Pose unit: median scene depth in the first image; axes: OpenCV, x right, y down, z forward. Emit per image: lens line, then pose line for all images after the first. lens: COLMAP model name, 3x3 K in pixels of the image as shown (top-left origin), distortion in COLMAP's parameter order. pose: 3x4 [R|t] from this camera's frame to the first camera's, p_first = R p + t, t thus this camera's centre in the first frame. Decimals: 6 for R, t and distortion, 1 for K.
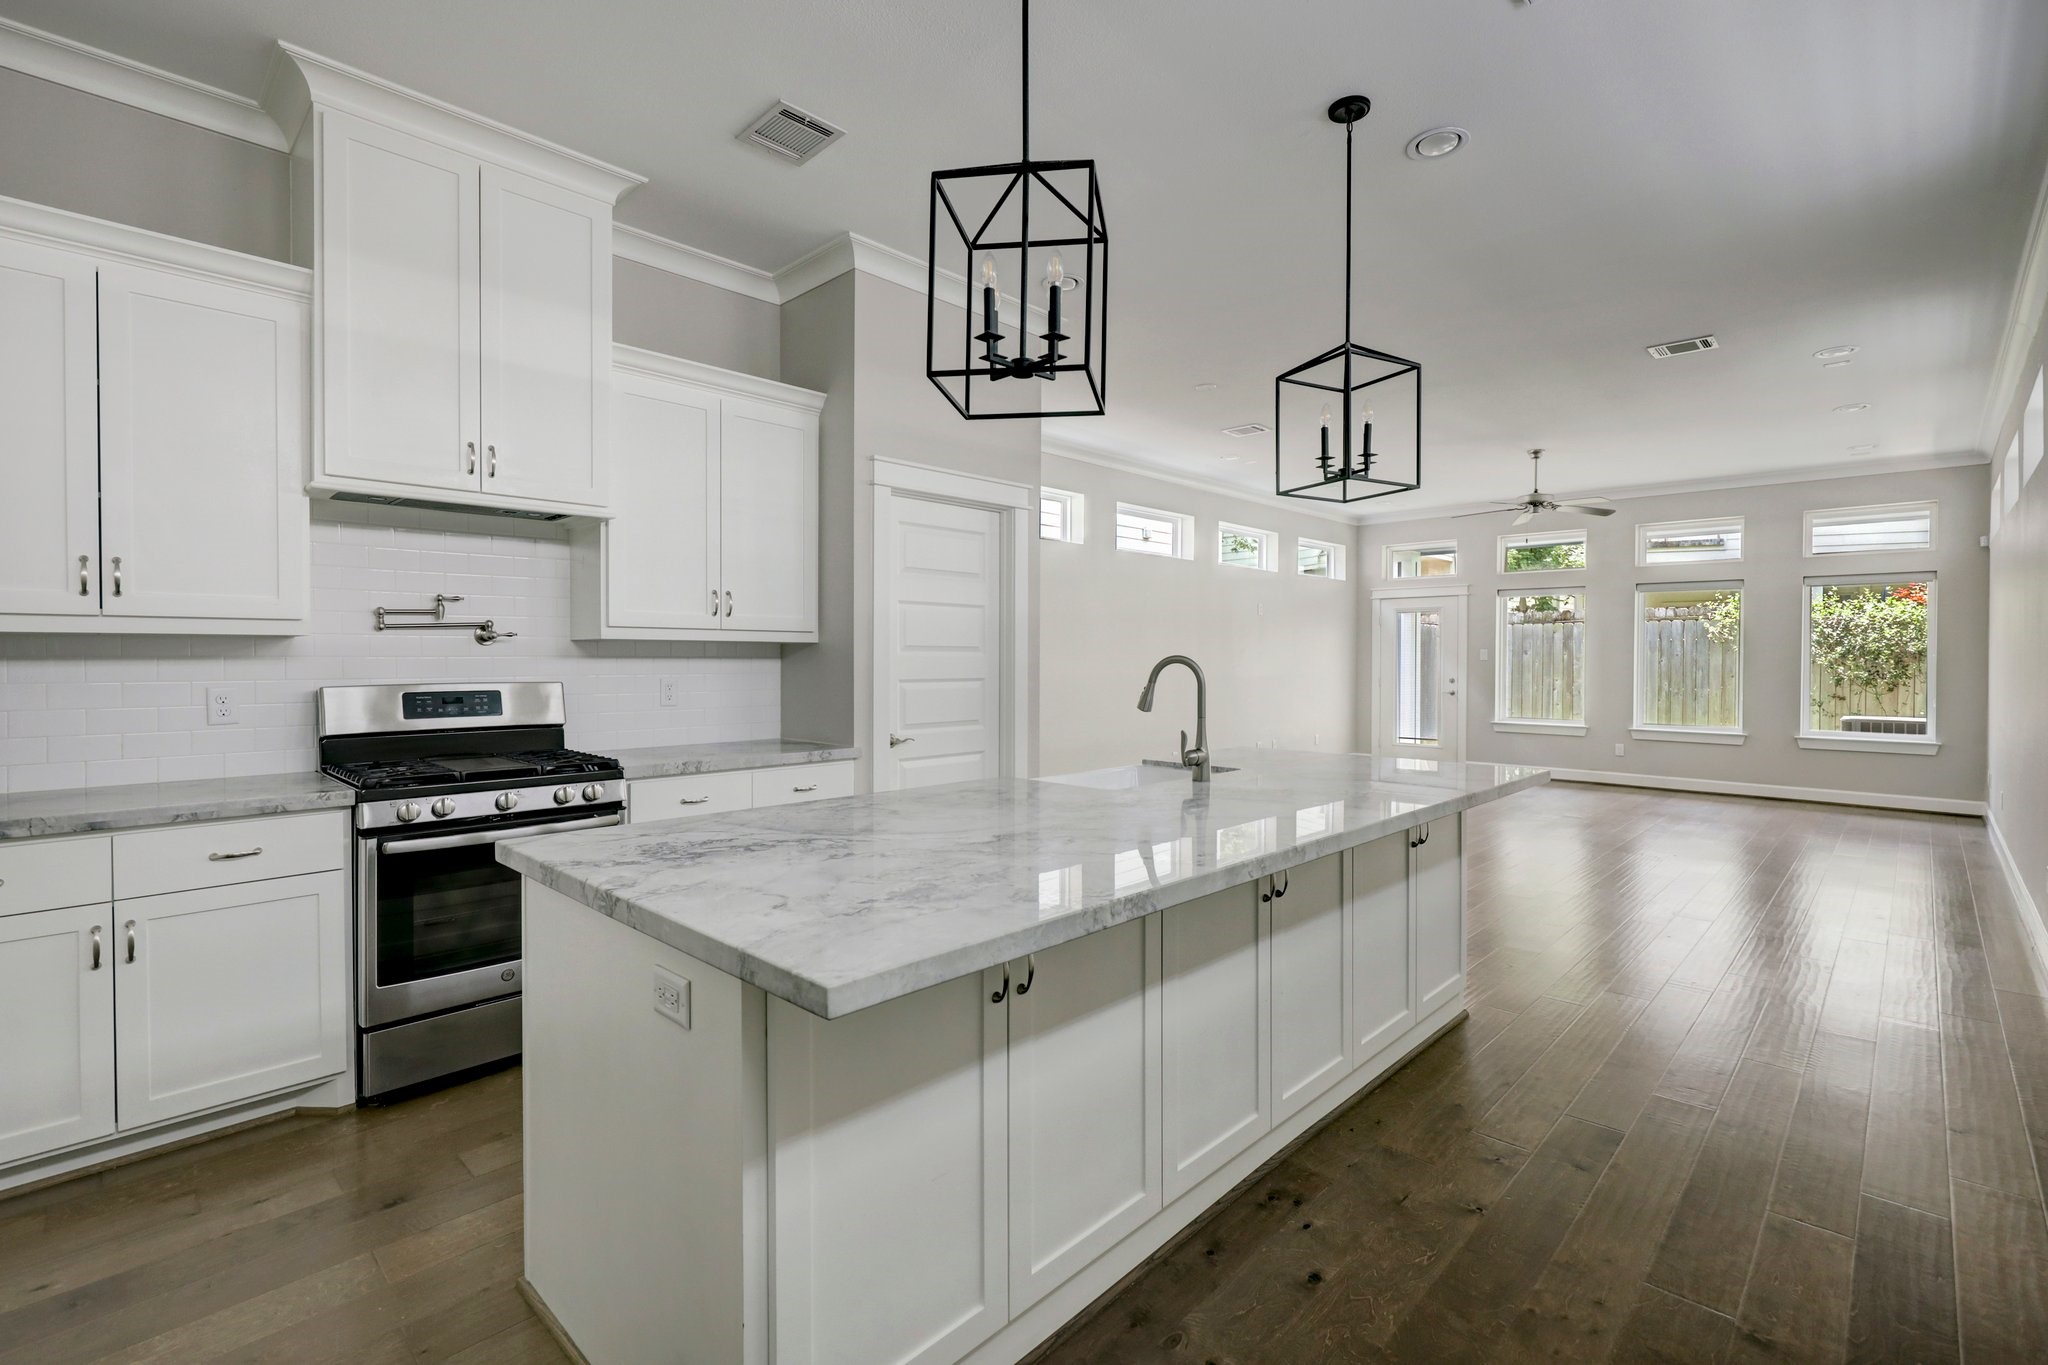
lens RADIAL K [[946.9, 0, 1028.3], [0, 946.9, 662.0], [0, 0, 1]] dist [0.000306, -0.000100]
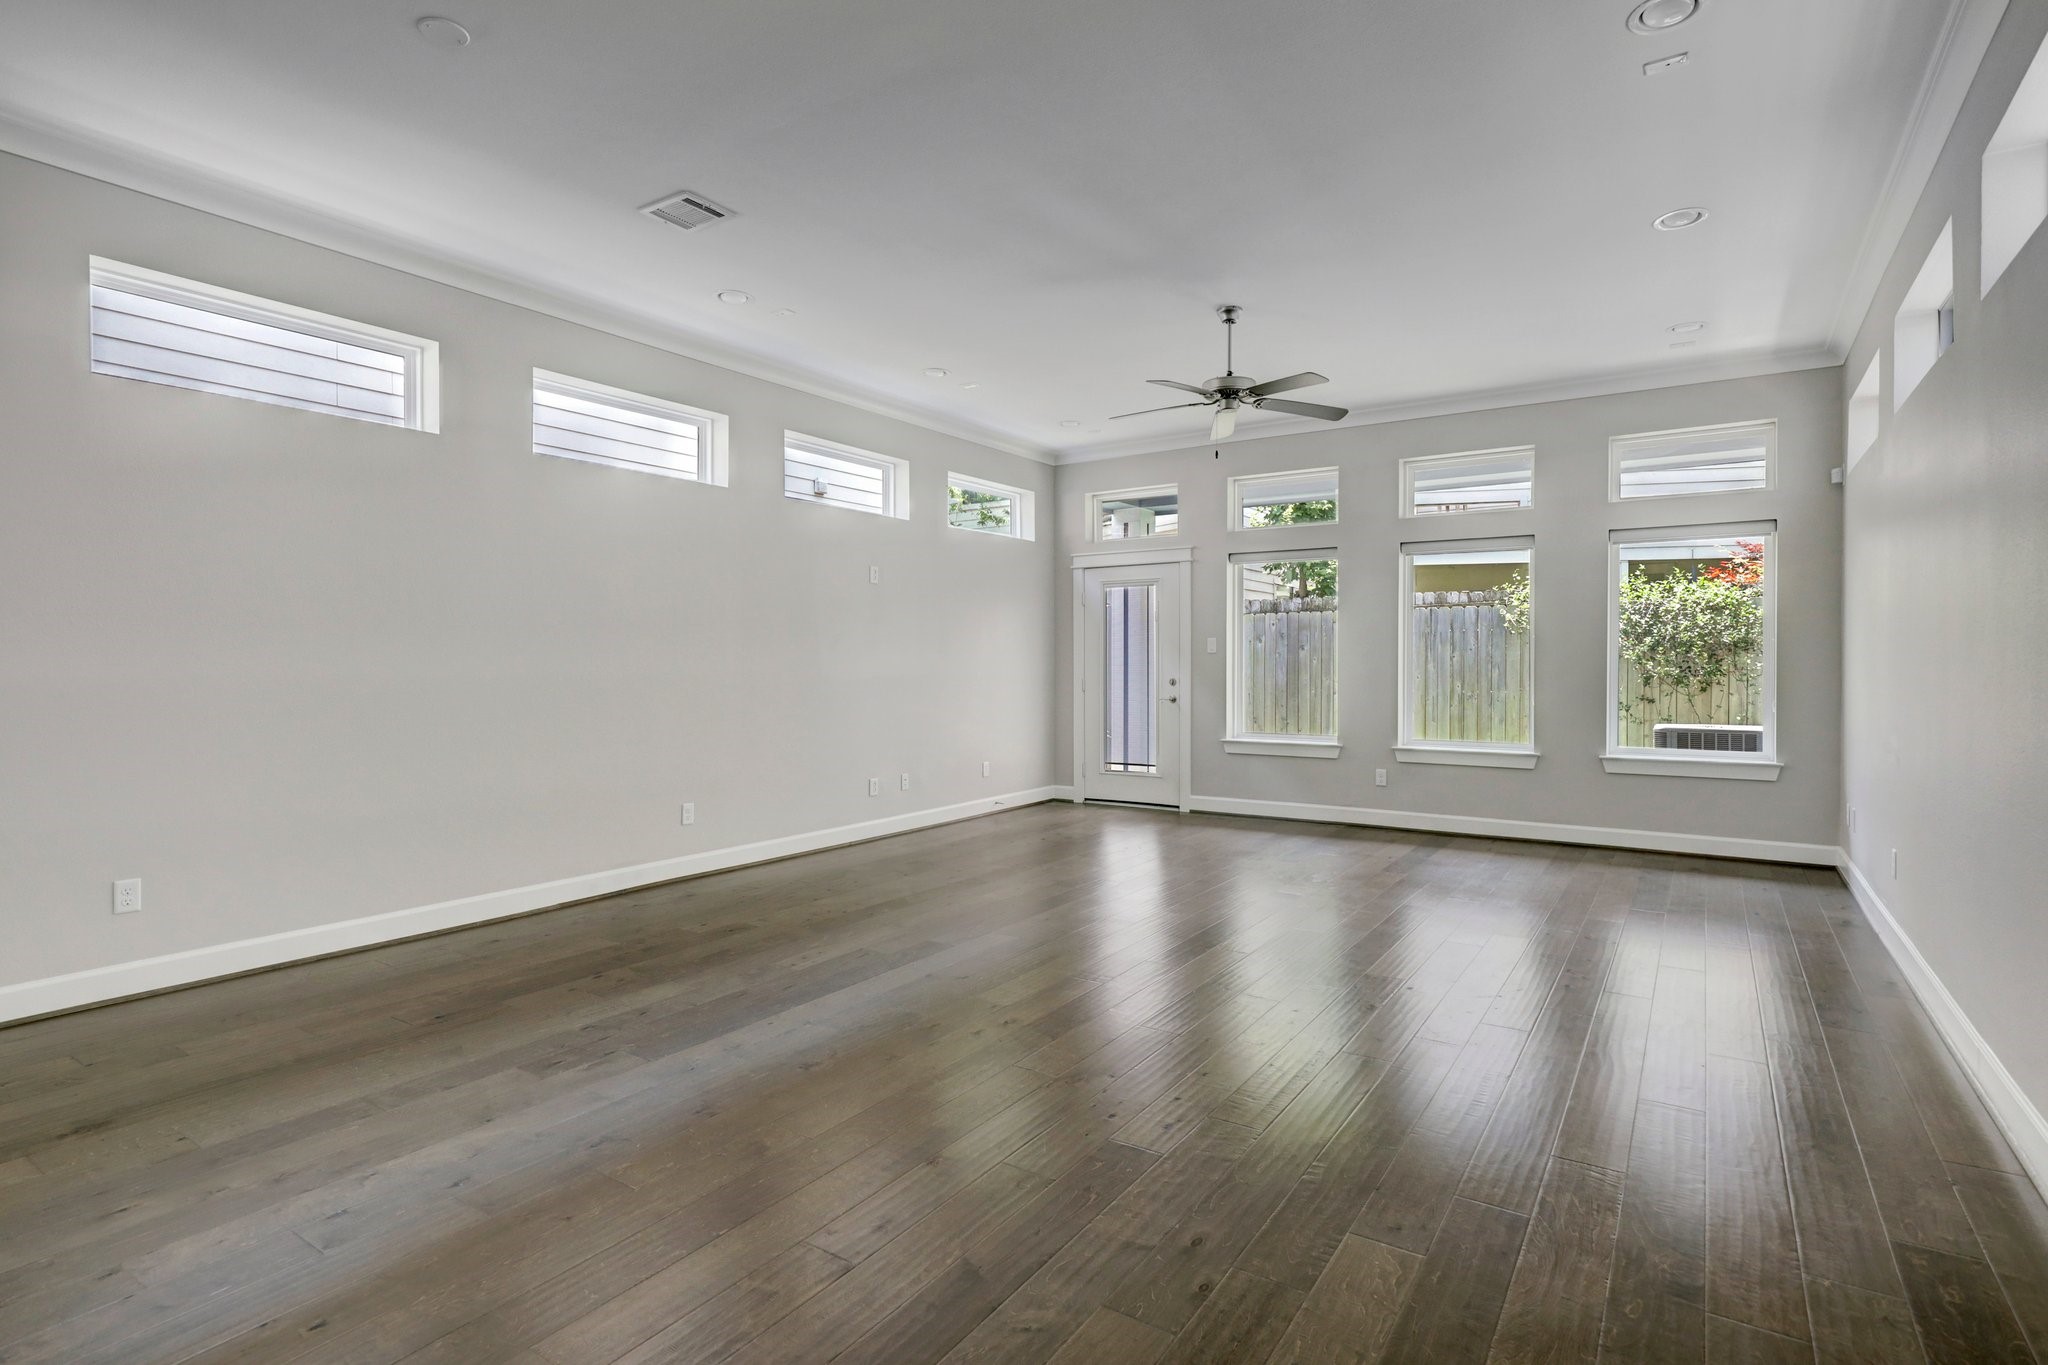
lens RADIAL K [[1069.9, 0, 1018.3], [0, 1069.9, 669.9], [0, 0, 1]] dist [-0.000521, 0.000231]
pose [[0.983413, -0.005730, 0.181290, 0.175929], [0.005299, 0.999982, 0.002862, 0.007012], [-0.181303, -0.001854, 0.983426, 0.216872]]
